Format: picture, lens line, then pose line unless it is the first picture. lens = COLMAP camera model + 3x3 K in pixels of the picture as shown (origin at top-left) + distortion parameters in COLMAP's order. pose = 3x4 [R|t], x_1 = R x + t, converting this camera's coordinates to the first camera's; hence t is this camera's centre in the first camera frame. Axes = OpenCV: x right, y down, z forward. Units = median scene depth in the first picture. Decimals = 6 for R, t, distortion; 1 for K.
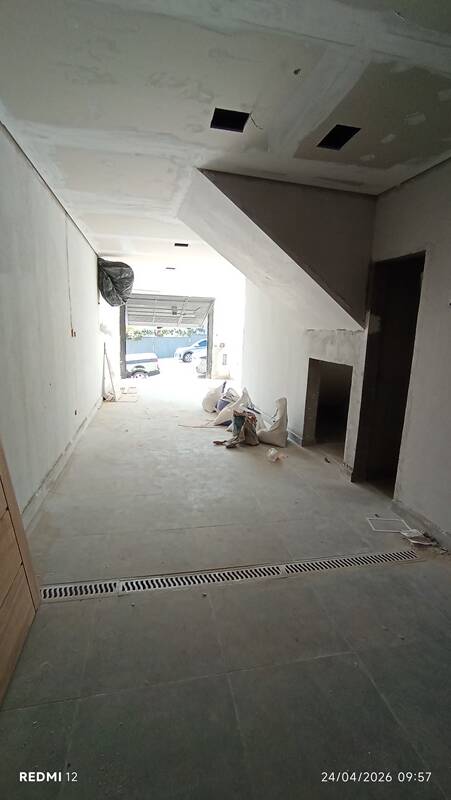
lens RADIAL K [[365.2, 0, 223.8], [0, 365.2, 395.7], [0, 0, 1]] dist [-0.018766, 0.012077]
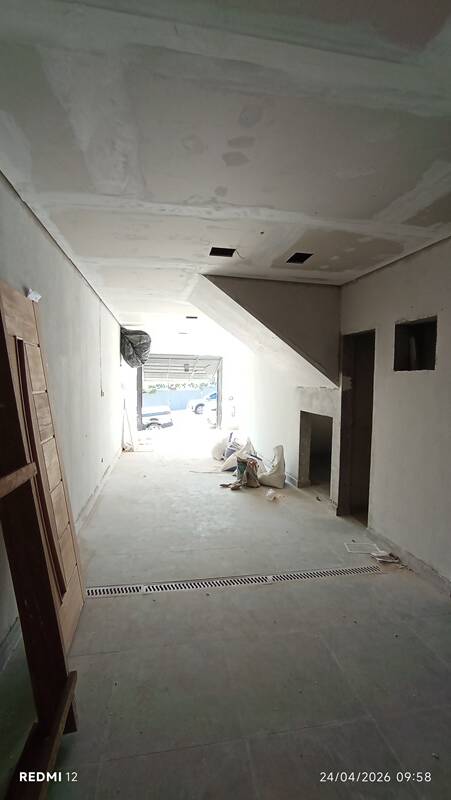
lens RADIAL K [[365.2, 0, 222.7], [0, 365.2, 402.7], [0, 0, 1]] dist [-0.018766, 0.012077]
pose [[0.999158, -0.018522, -0.036611, 0.037170], [0.014002, 0.992665, -0.120087, 0.012190], [0.038566, 0.119473, 0.992088, -0.235364]]
